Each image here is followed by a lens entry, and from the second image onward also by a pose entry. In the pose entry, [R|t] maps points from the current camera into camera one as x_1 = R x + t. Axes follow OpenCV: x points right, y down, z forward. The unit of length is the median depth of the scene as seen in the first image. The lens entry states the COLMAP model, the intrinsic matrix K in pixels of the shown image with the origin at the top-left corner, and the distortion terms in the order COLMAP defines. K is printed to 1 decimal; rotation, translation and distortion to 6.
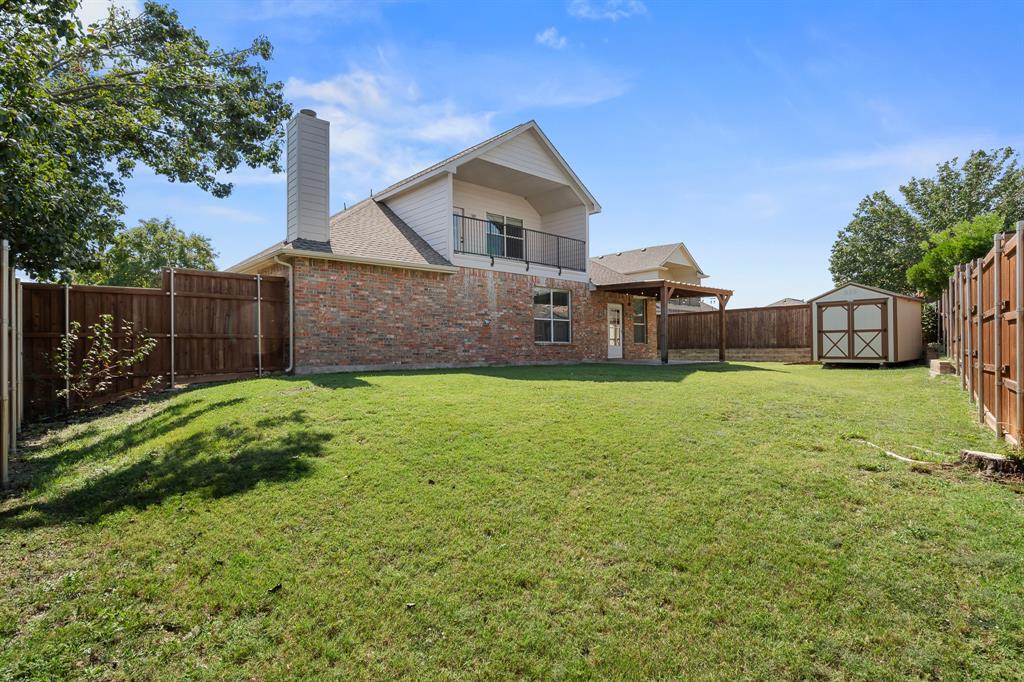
lens RADIAL K [[529.3, 0, 511.6], [0, 529.3, 345.9], [0, 0, 1]] dist [0.006848, 0.001259]
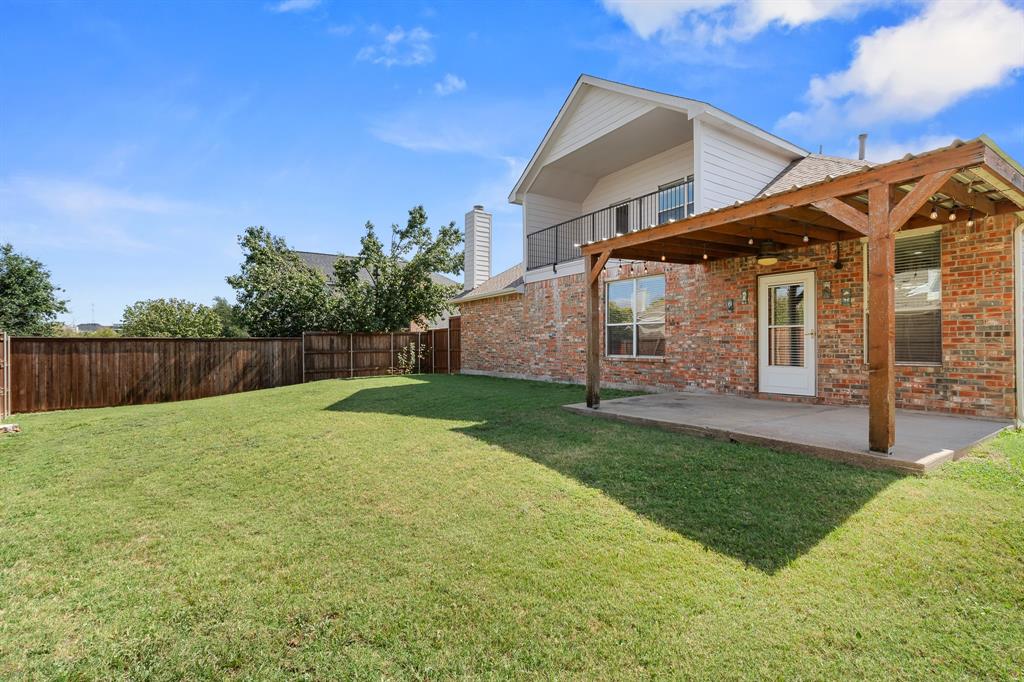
lens RADIAL K [[469.2, 0, 512.2], [0, 469.2, 342.1], [0, 0, 1]] dist [0.001111, -0.000479]
pose [[-0.132969, 0.004009, -0.991112, 0.789768], [0.020505, 0.999789, 0.001293, -0.033486], [0.990908, -0.020151, -0.133023, 1.039998]]
